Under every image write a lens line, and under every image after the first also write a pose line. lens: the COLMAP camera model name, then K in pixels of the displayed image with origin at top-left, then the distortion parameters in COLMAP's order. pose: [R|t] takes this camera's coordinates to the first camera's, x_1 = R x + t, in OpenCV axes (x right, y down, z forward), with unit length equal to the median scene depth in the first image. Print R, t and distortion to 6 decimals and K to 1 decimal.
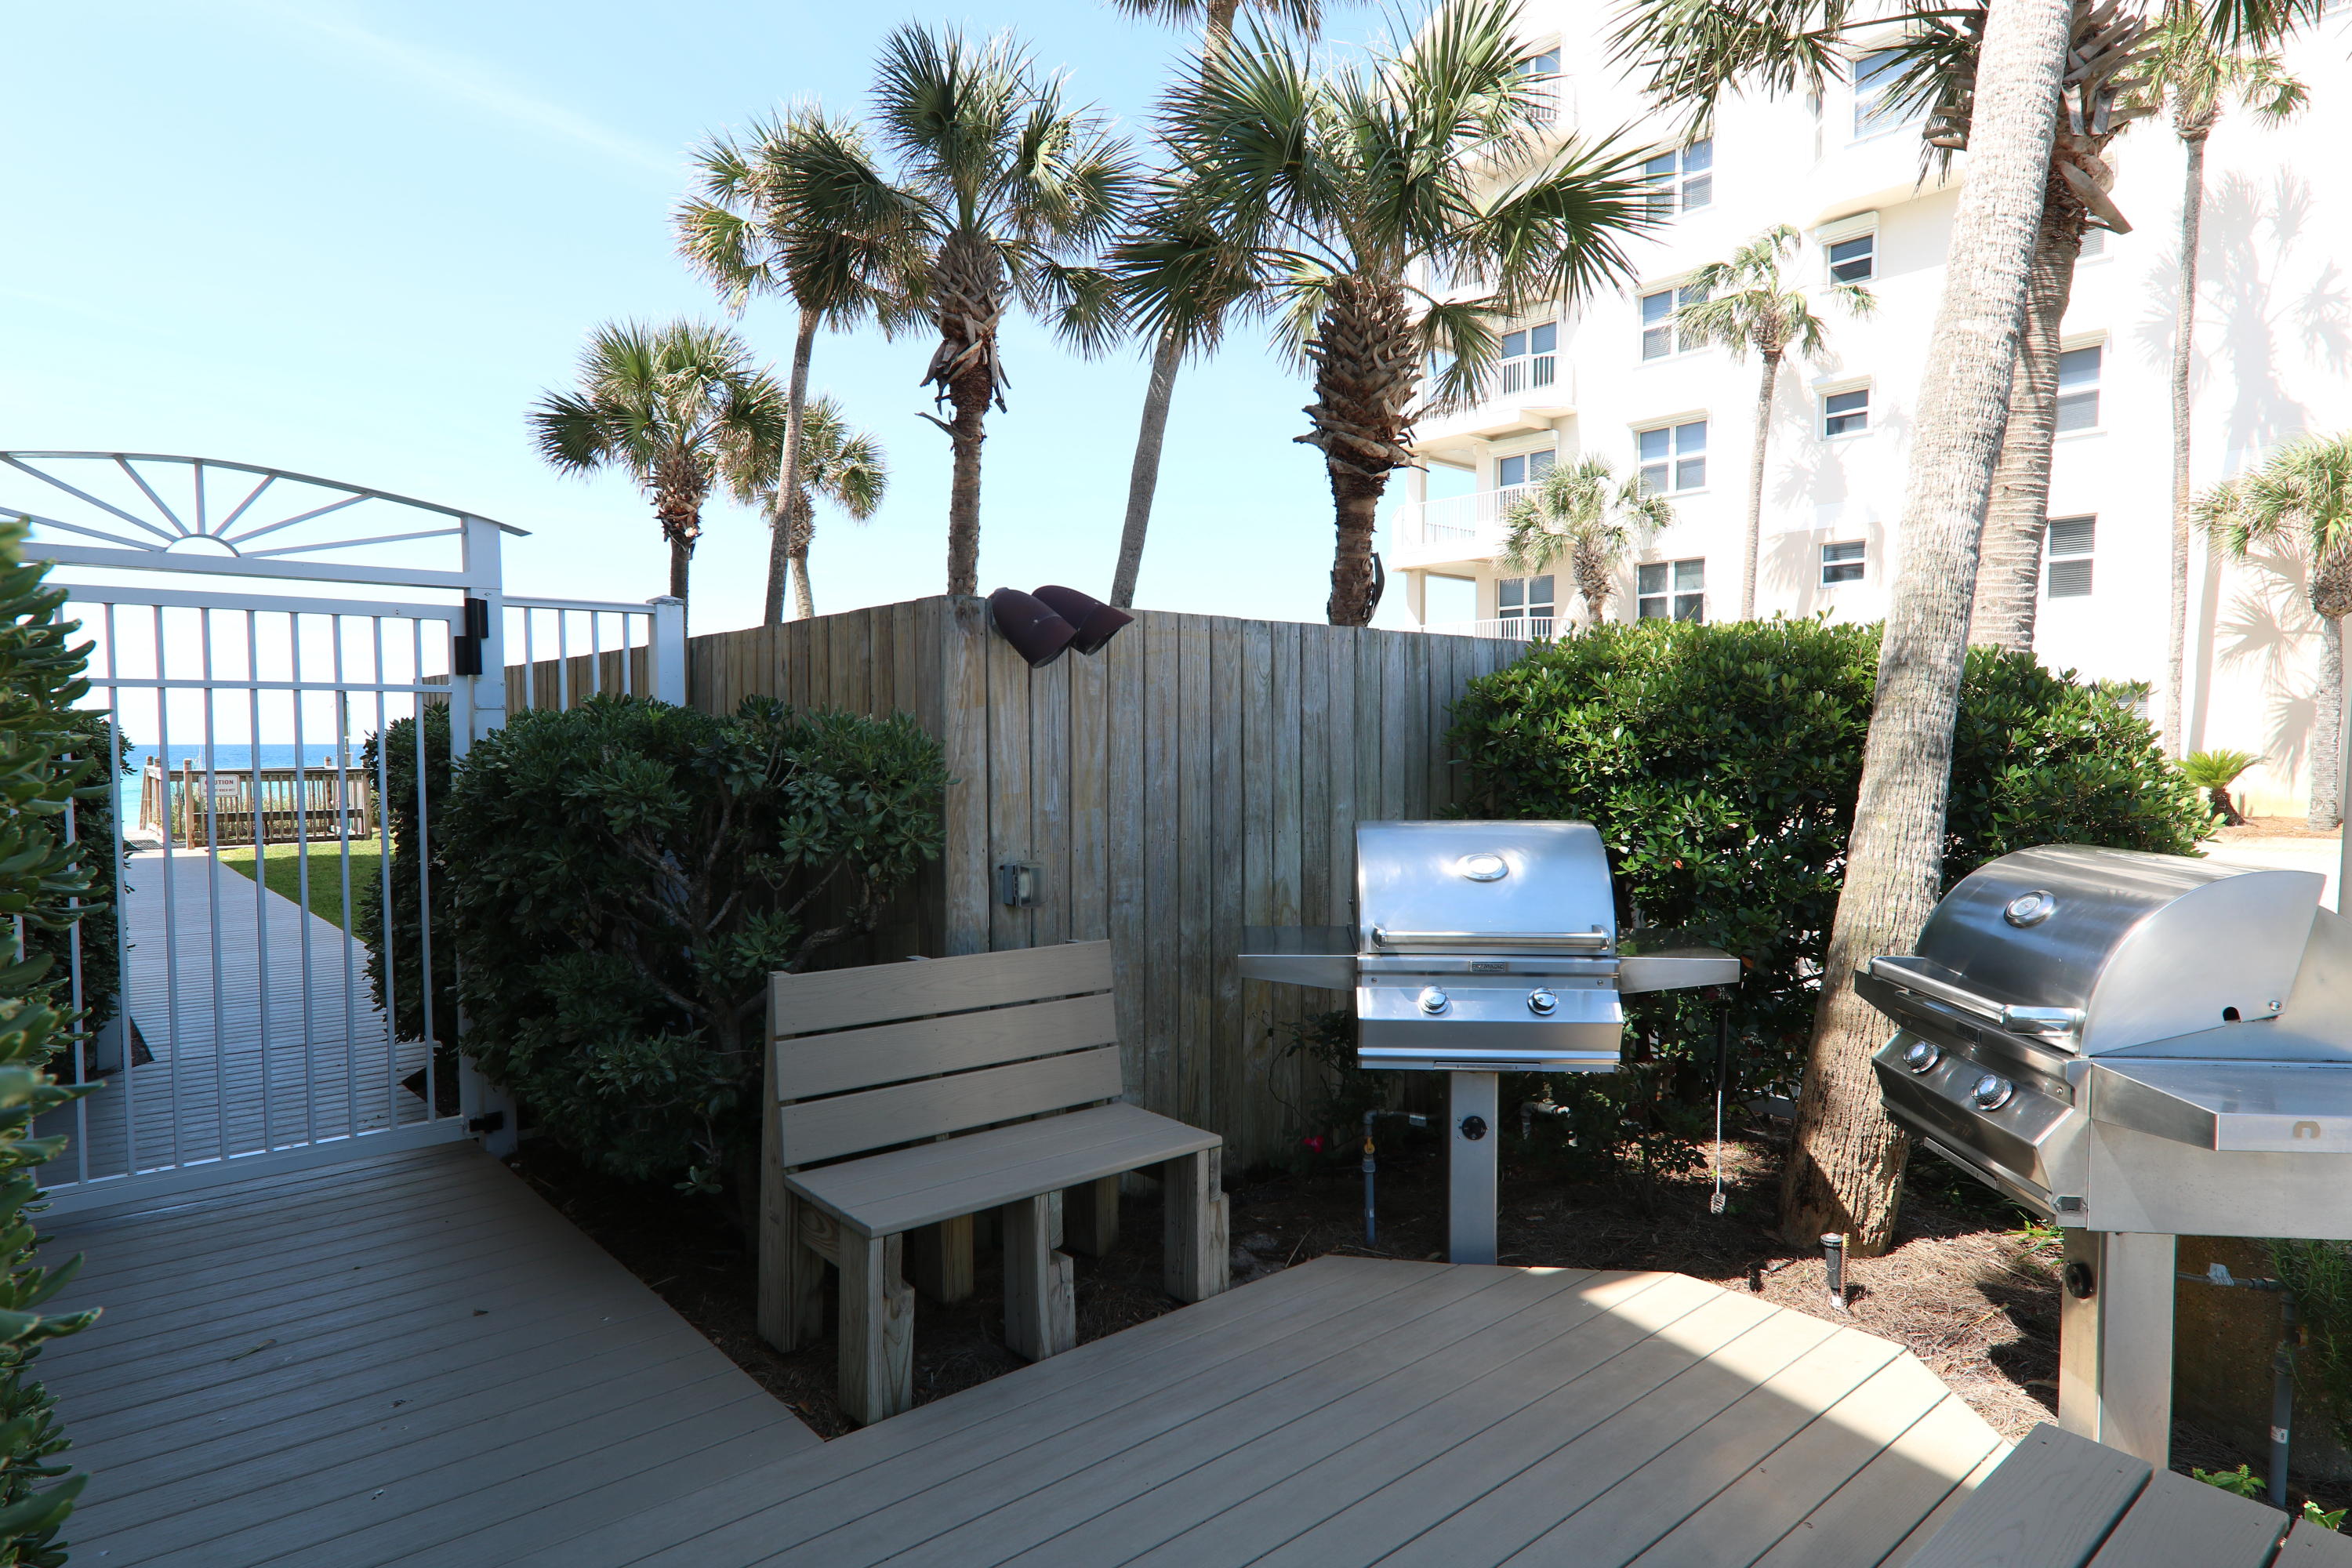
lens RADIAL K [[1330.6, 0, 1176.0], [0, 1330.6, 784.0], [0, 0, 1]] dist [0.017750, 0.000444]
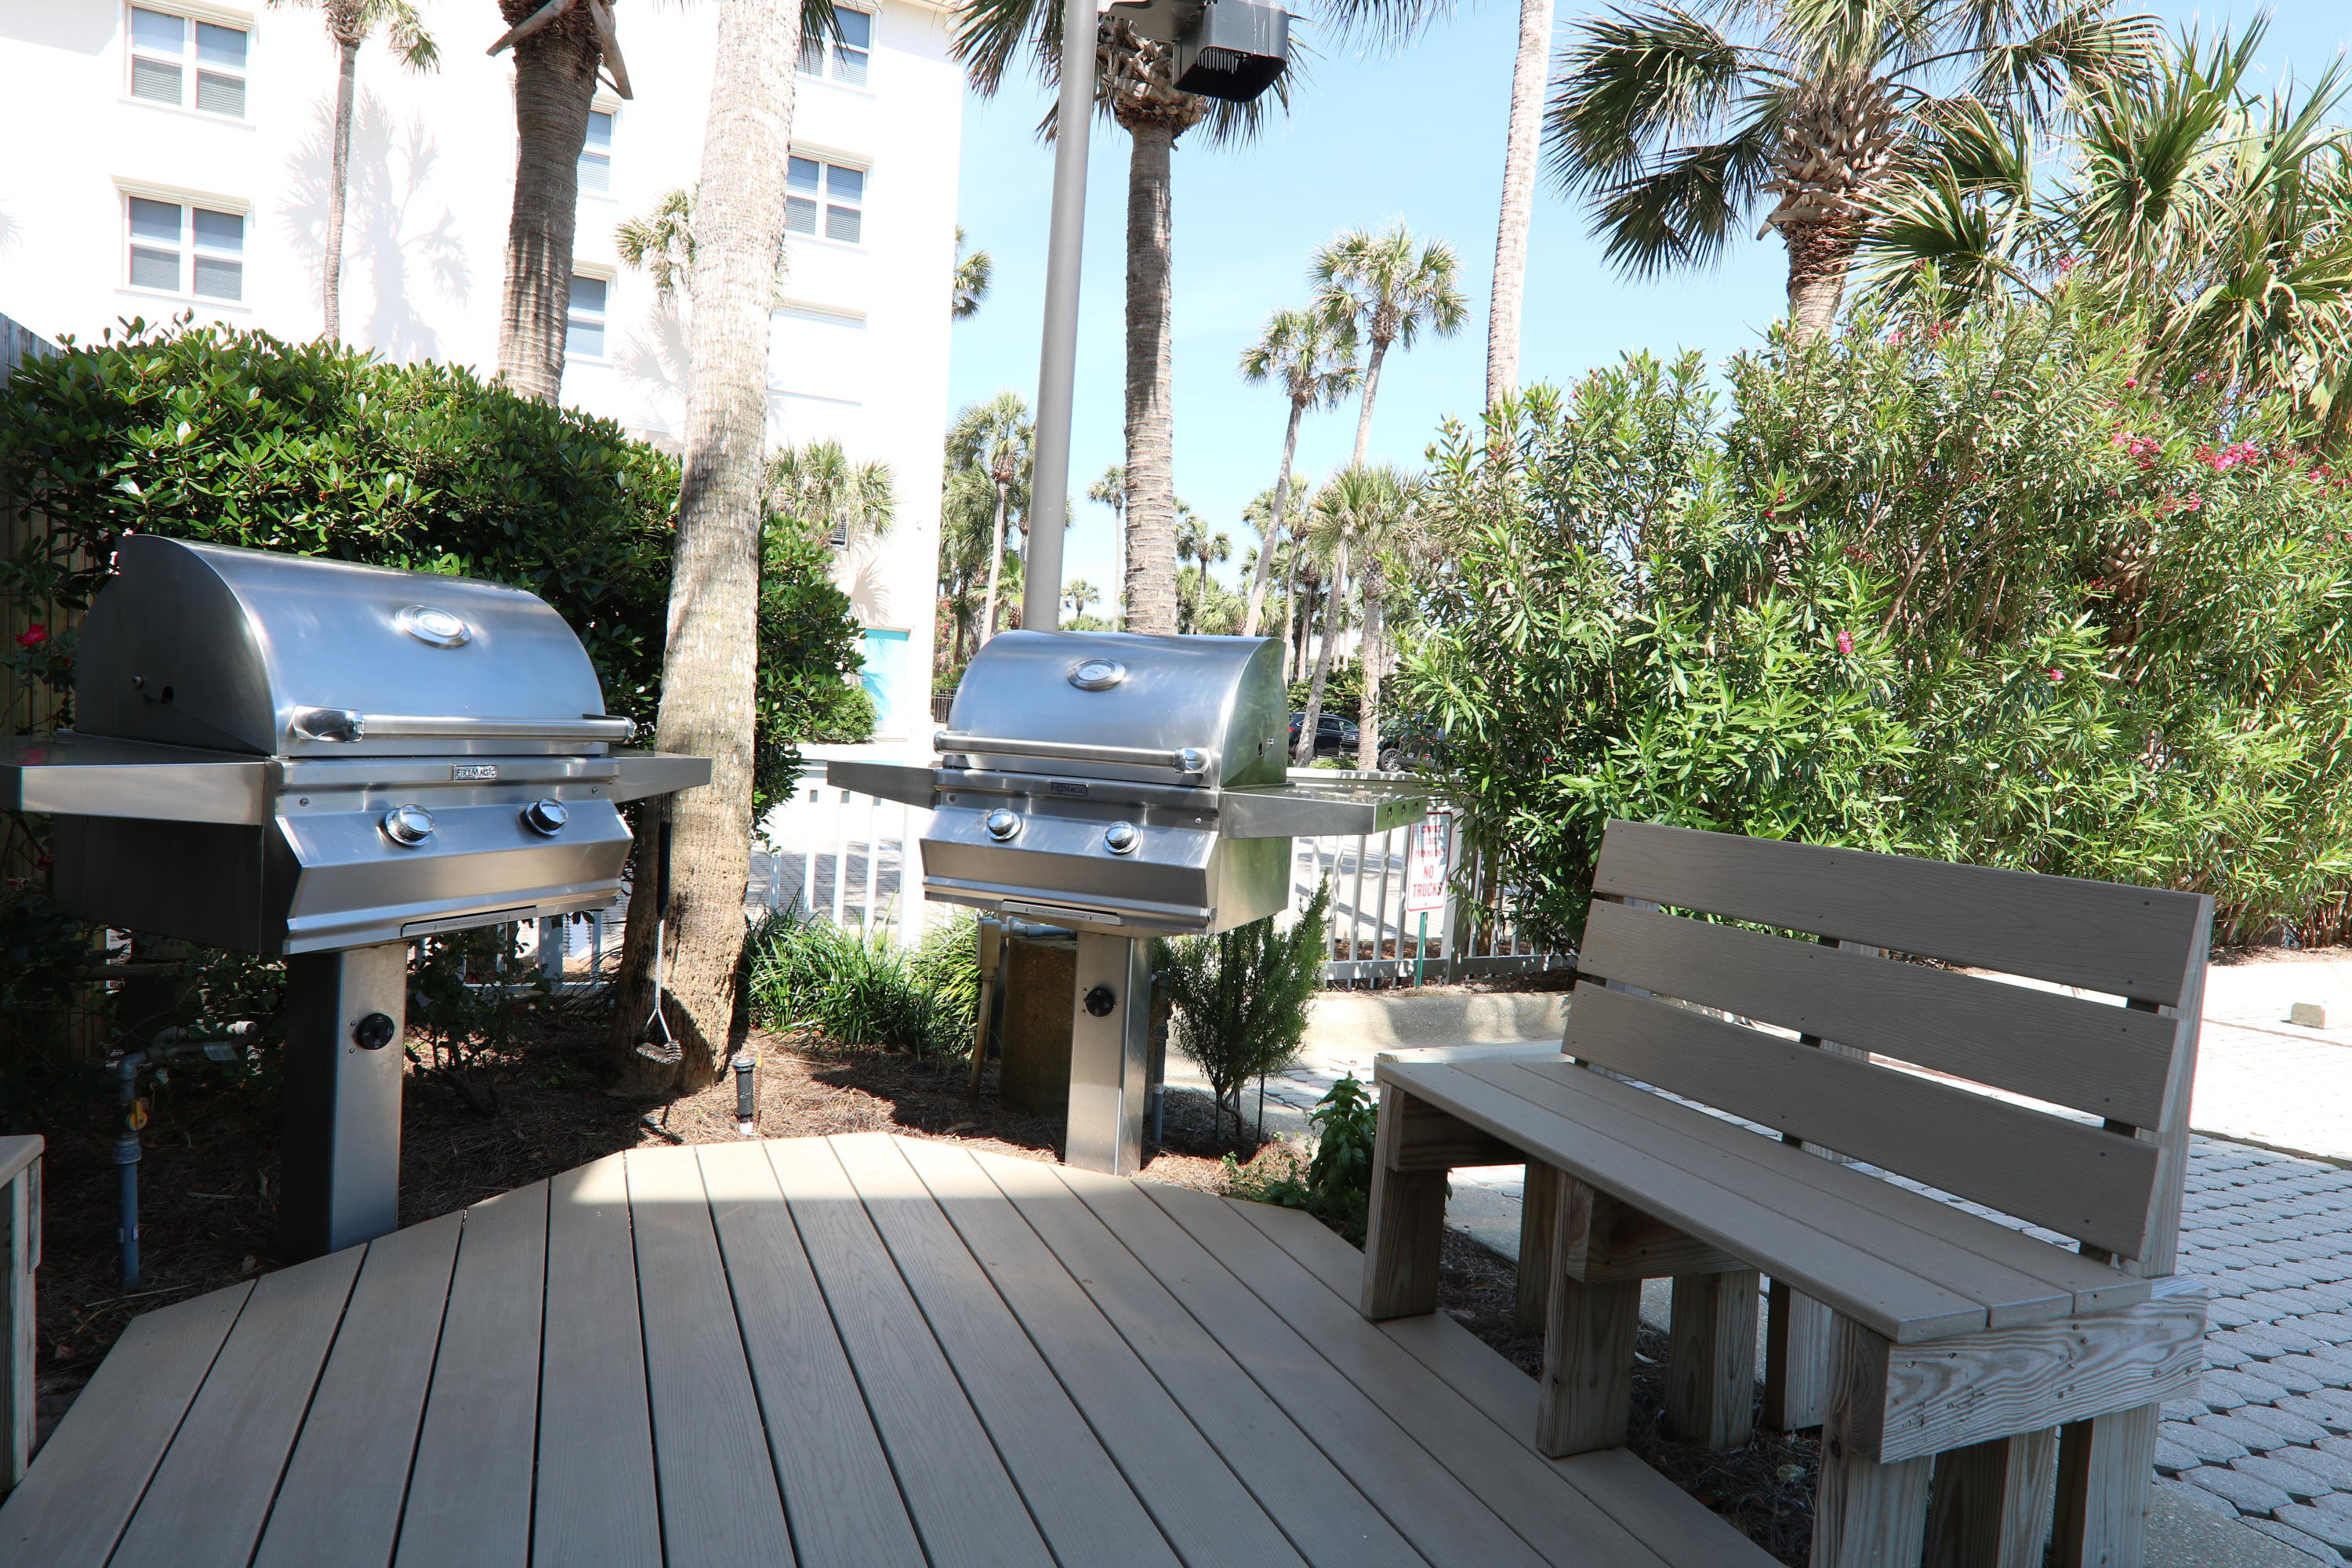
lens RADIAL K [[1330.6, 0, 1176.0], [0, 1330.6, 784.0], [0, 0, 1]] dist [0.017750, 0.000444]
pose [[0.303406, -0.030828, 0.952363, -0.274034], [-0.035427, 0.998421, 0.043606, 0.093832], [-0.952203, -0.046969, 0.301834, 0.430538]]
